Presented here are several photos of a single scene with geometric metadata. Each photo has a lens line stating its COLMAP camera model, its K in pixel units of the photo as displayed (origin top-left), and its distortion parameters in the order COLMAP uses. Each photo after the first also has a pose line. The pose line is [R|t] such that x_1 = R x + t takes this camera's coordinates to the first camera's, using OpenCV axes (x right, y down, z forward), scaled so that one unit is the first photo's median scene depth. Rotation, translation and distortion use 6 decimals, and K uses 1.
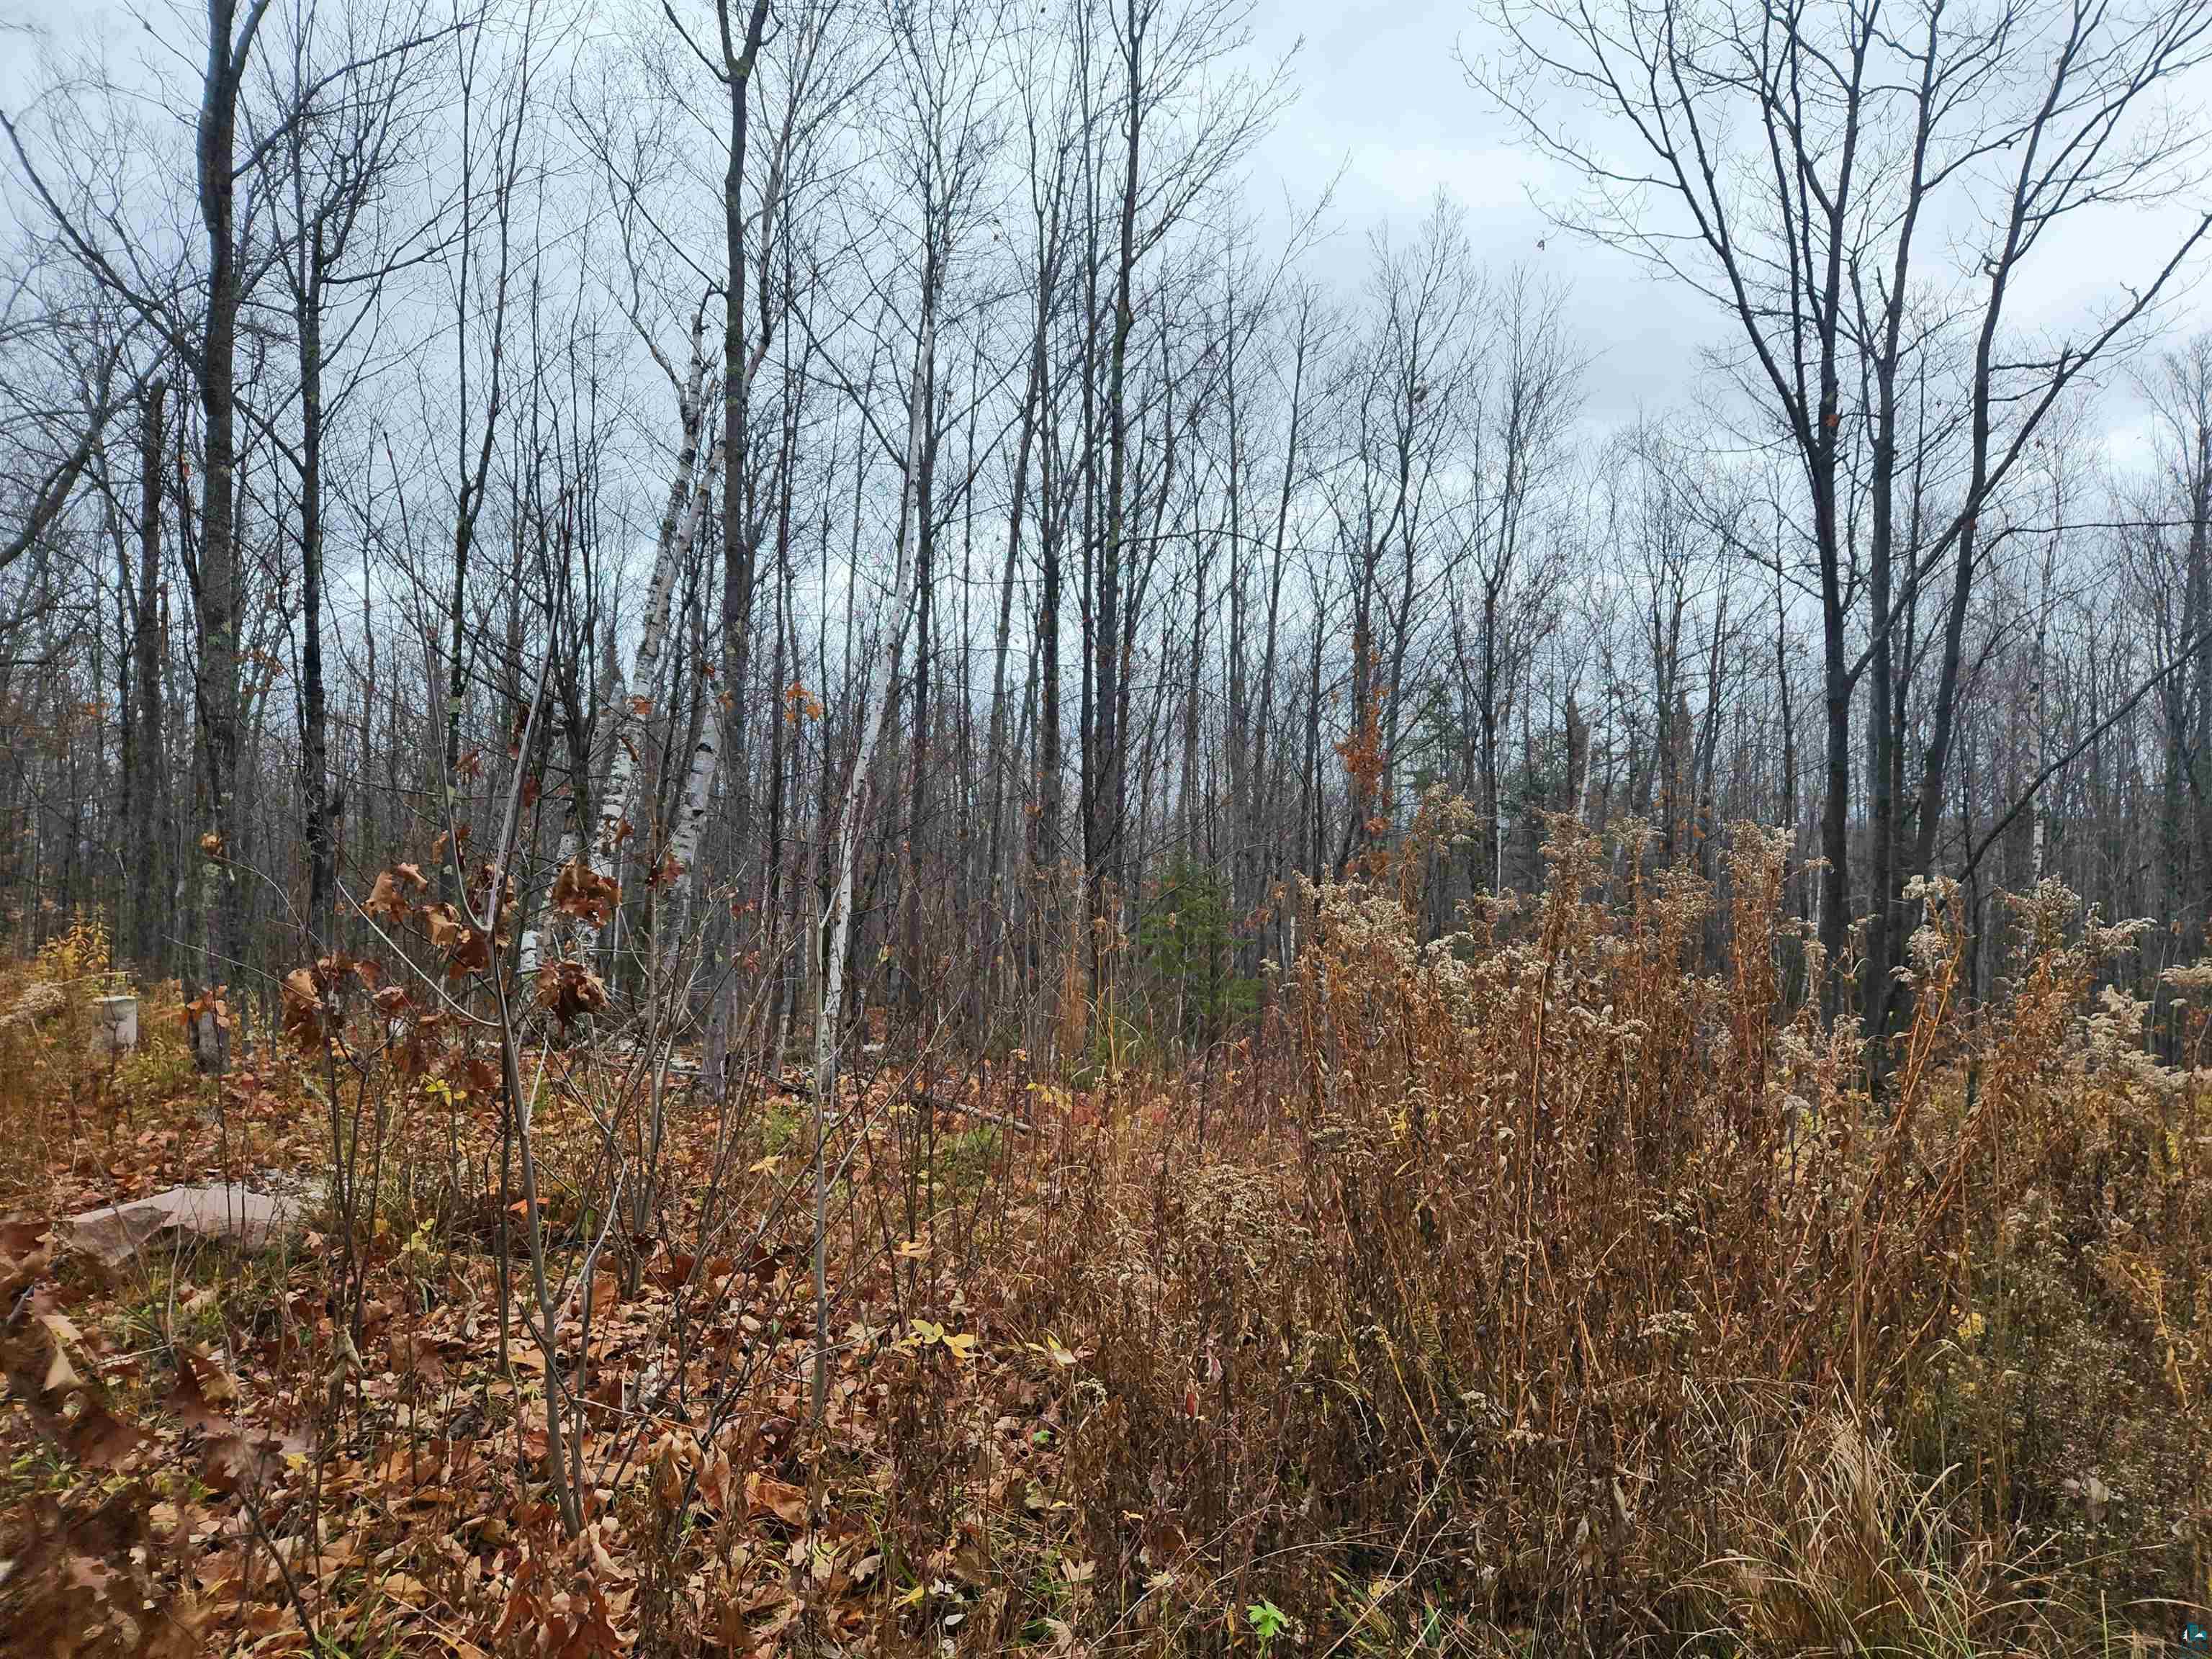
lens RADIAL K [[1469.5, 0, 1108.1], [0, 1469.5, 809.1], [0, 0, 1]] dist [0.087101, -0.069659]
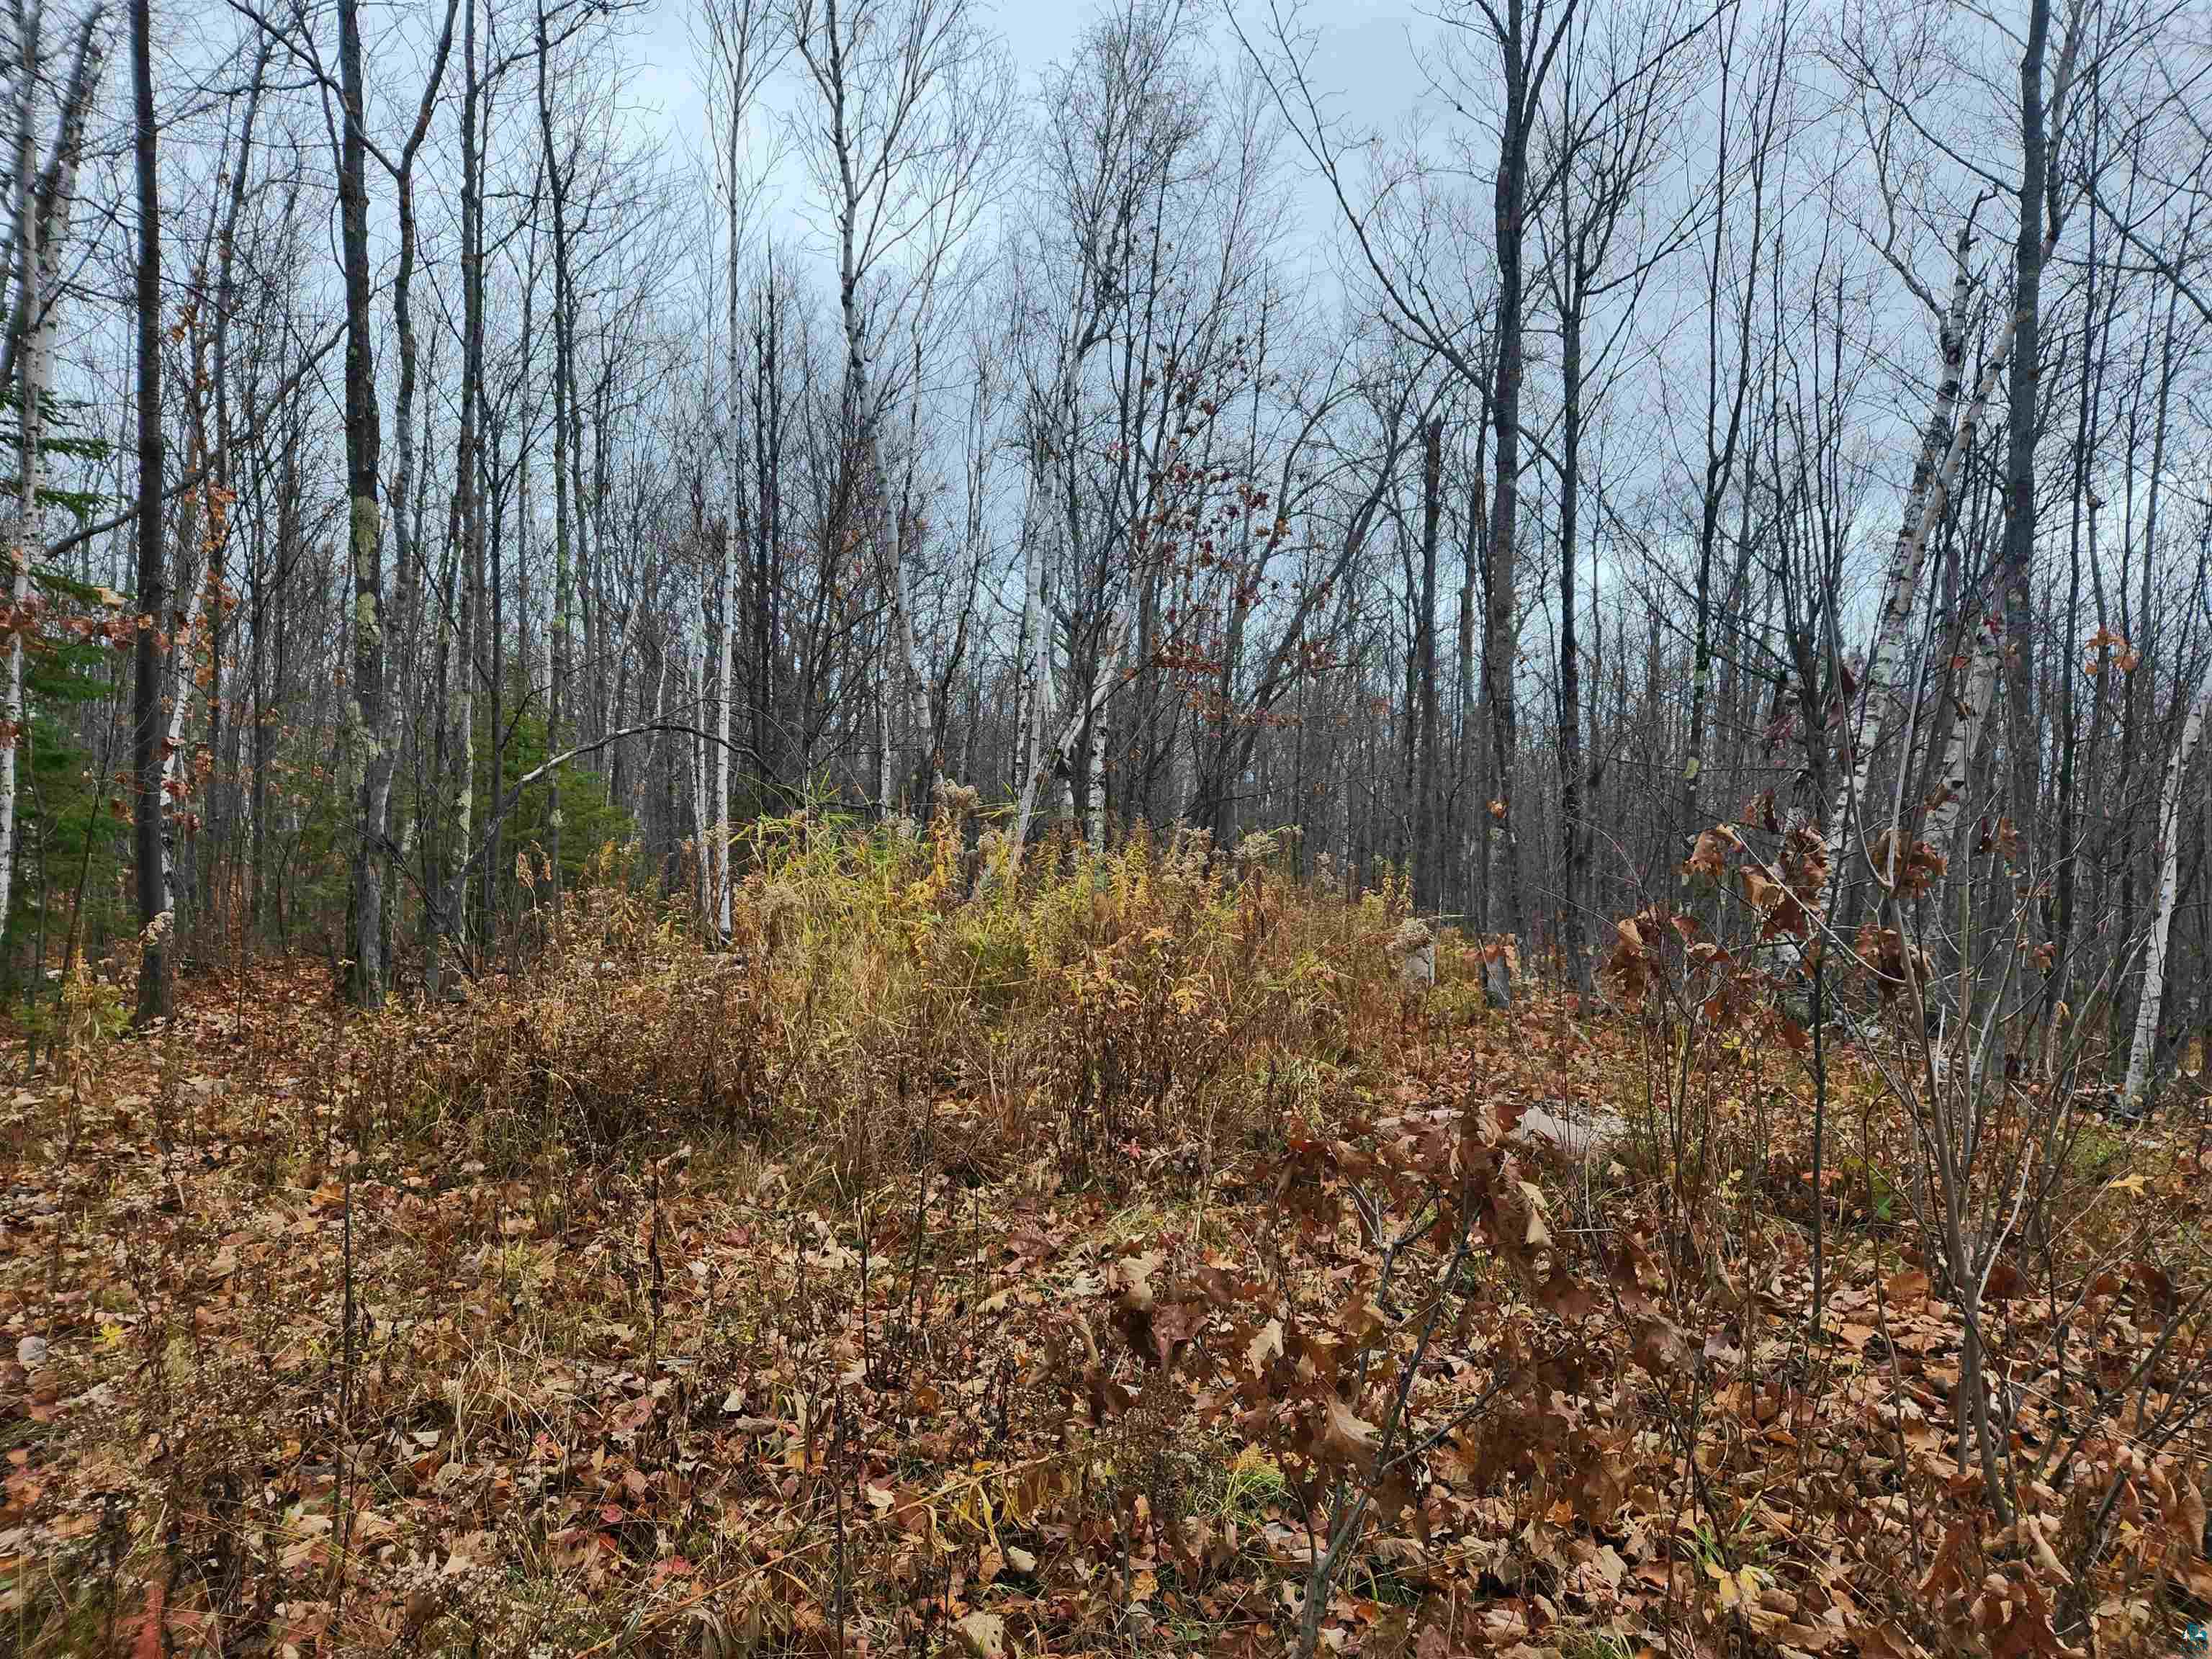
lens RADIAL K [[1465.9, 0, 1105.6], [0, 1465.9, 806.4], [0, 0, 1]] dist [0.076770, -0.065336]
pose [[0.716576, 0.007867, -0.697465, -0.017411], [0.002561, 0.999900, 0.013909, 0.002393], [0.697504, -0.011753, 0.716484, -0.012804]]
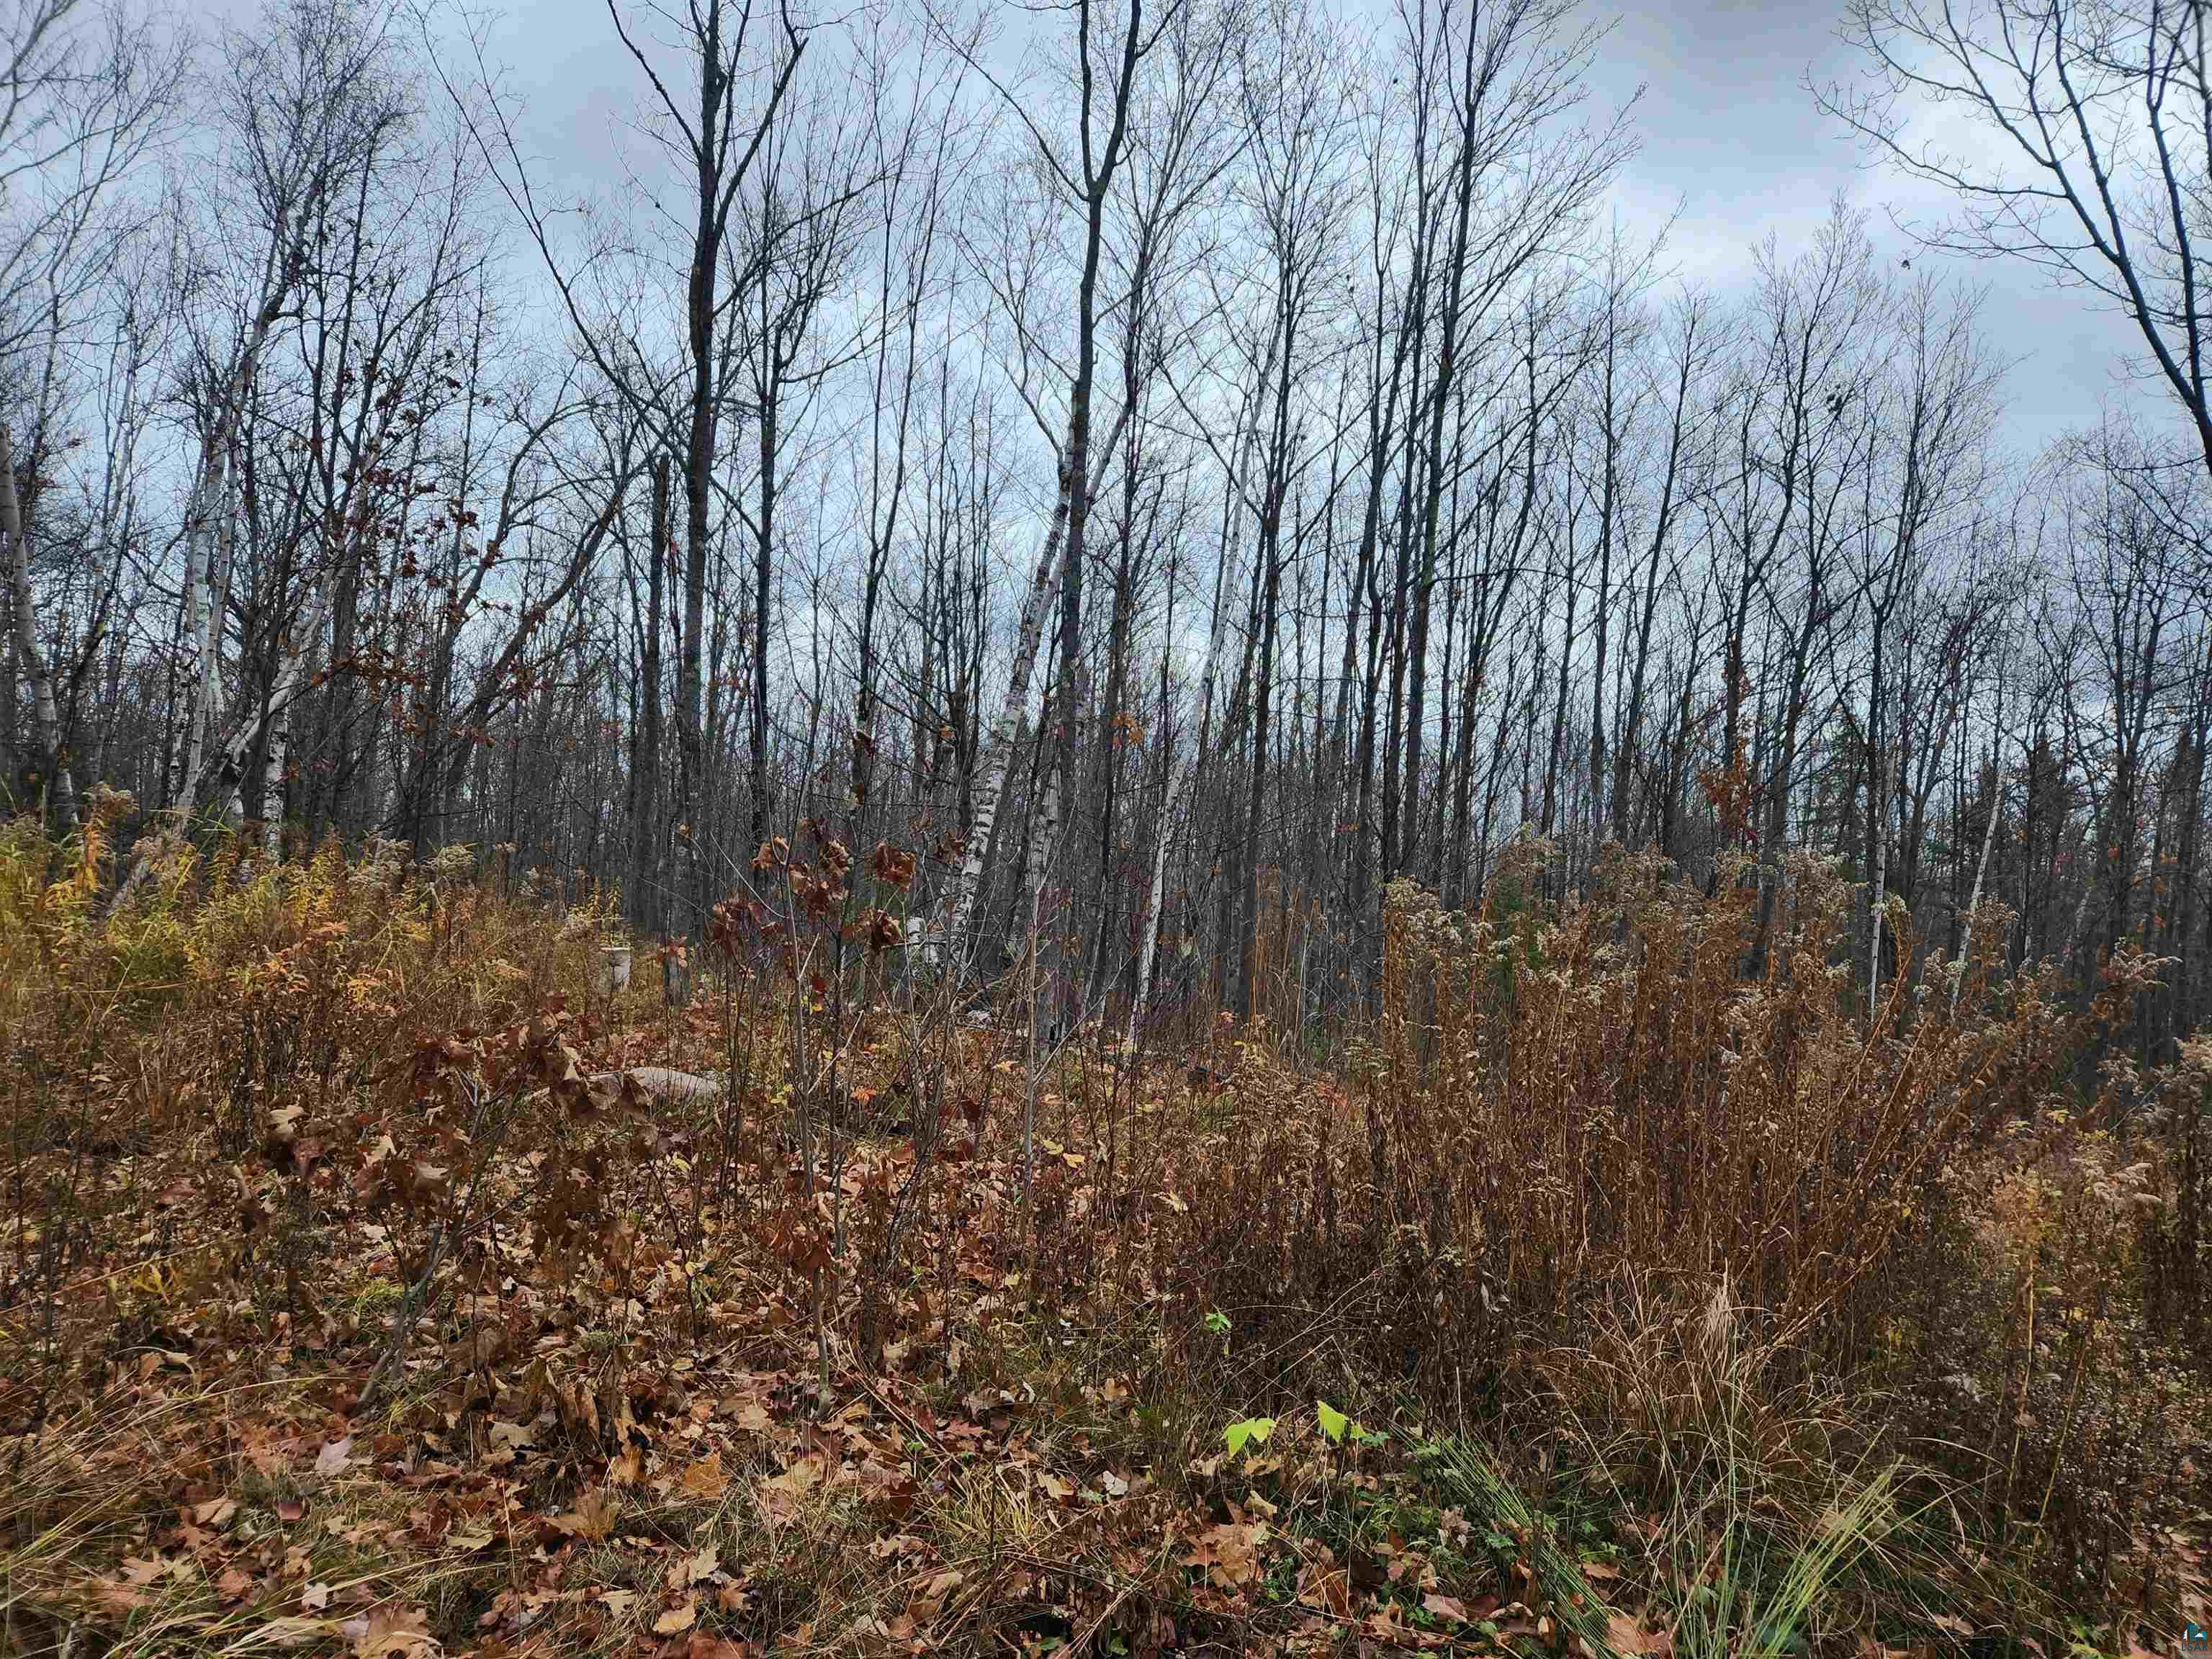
lens RADIAL K [[1473.2, 0, 1082.4], [0, 1473.2, 846.3], [0, 0, 1]] dist [0.078516, -0.039510]
pose [[0.959092, 0.037472, -0.280603, 0.071267], [-0.034718, 0.999288, 0.014782, 0.003150], [0.280957, -0.004436, 0.959710, -0.100250]]
